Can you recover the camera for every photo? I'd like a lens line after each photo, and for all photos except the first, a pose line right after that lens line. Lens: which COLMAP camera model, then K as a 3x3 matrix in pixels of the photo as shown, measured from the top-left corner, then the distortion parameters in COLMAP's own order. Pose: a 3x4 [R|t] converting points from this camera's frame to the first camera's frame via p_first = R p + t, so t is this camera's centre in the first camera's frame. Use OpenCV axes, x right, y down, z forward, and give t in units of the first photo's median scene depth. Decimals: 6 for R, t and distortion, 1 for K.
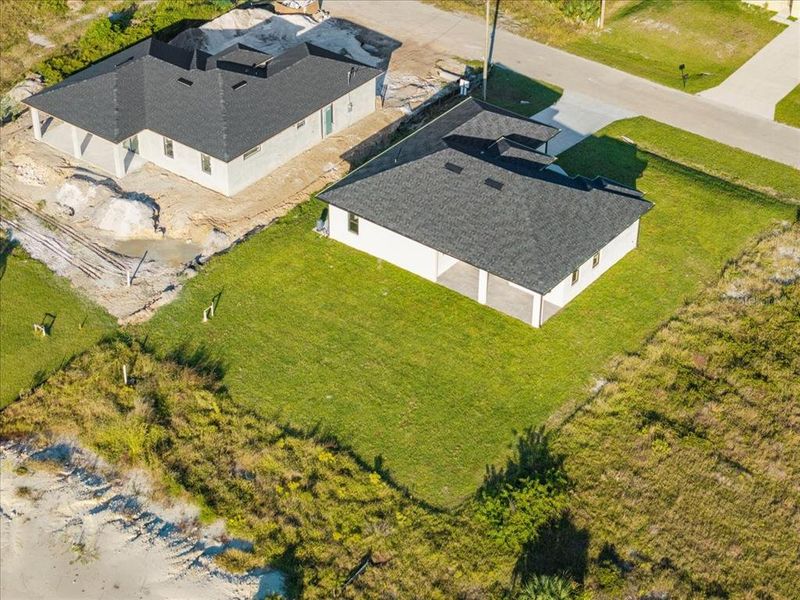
lens RADIAL K [[1582.0, 0, 400.0], [0, 1582.0, 300.0], [0, 0, 1]] dist [-0.008882, 0.090073]
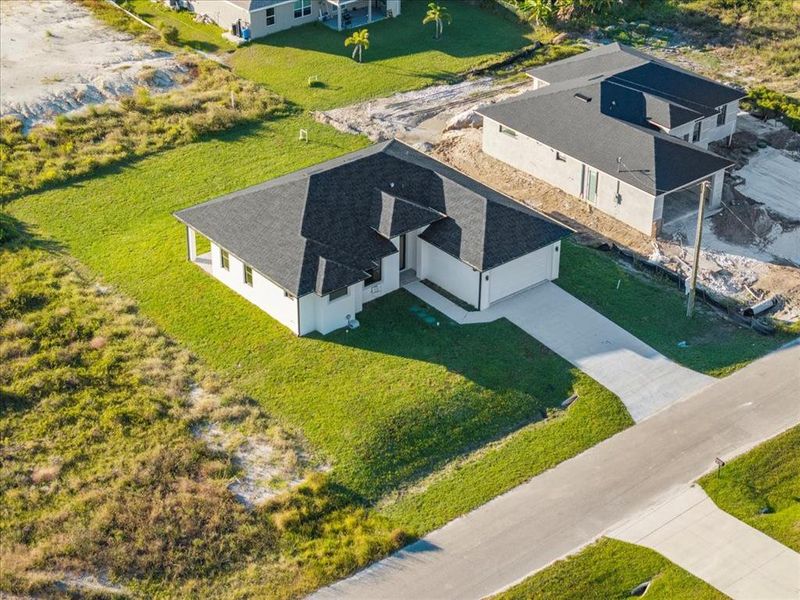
lens RADIAL K [[1582.0, 0, 400.0], [0, 1582.0, 300.0], [0, 0, 1]] dist [-0.008882, 0.090073]
pose [[-0.218704, 0.485608, -0.846377, 0.965457], [-0.573805, 0.637558, 0.514070, -0.587817], [0.789251, 0.598084, 0.139208, 1.012151]]
